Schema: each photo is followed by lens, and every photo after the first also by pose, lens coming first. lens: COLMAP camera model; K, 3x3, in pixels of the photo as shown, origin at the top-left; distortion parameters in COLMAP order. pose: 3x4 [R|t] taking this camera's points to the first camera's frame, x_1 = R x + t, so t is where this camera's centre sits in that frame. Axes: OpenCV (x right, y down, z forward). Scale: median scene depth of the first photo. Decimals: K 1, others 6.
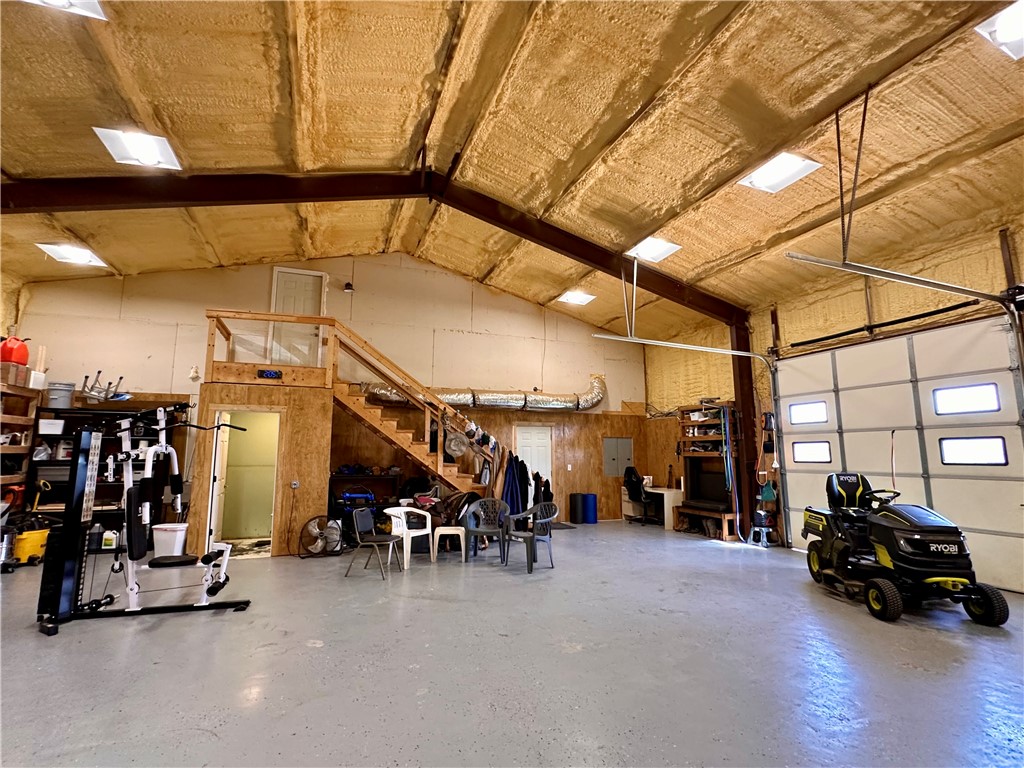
lens RADIAL K [[491.0, 0, 509.5], [0, 491.0, 383.1], [0, 0, 1]] dist [-0.003256, 0.000387]
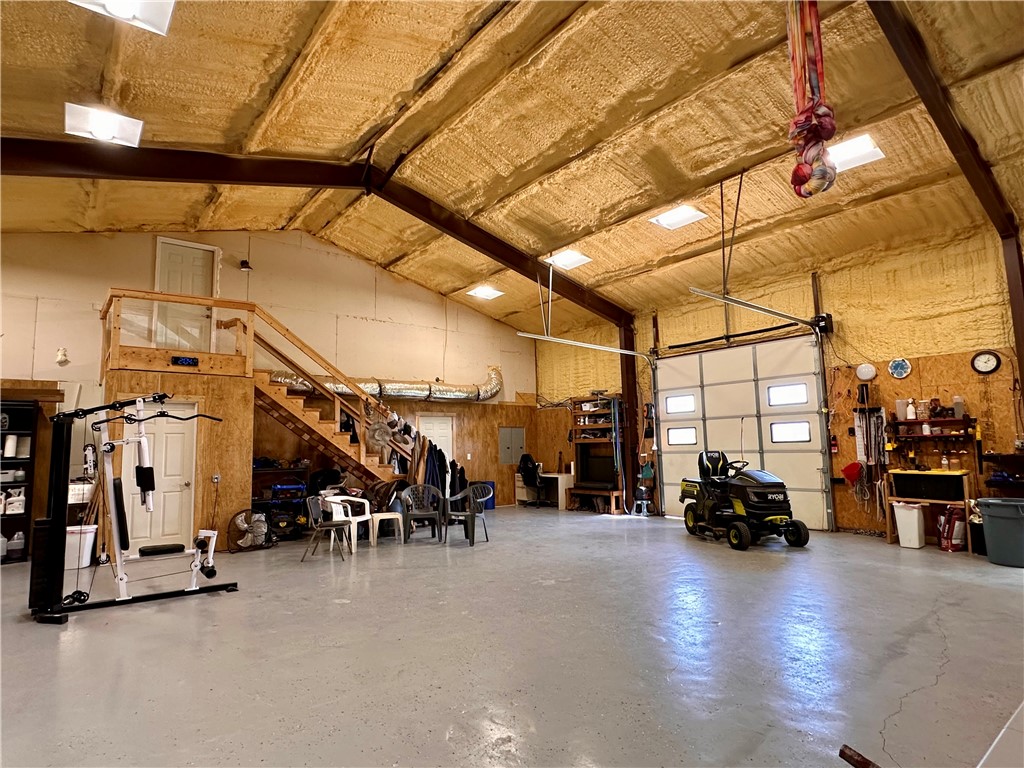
lens RADIAL K [[567.0, 0, 512.9], [0, 567.0, 386.0], [0, 0, 1]] dist [-0.002353, 0.000519]
pose [[0.949862, 0.011531, 0.312457, -0.244607], [-0.021424, 0.999371, 0.028245, -0.015823], [-0.311934, -0.033523, 0.949512, -0.219608]]
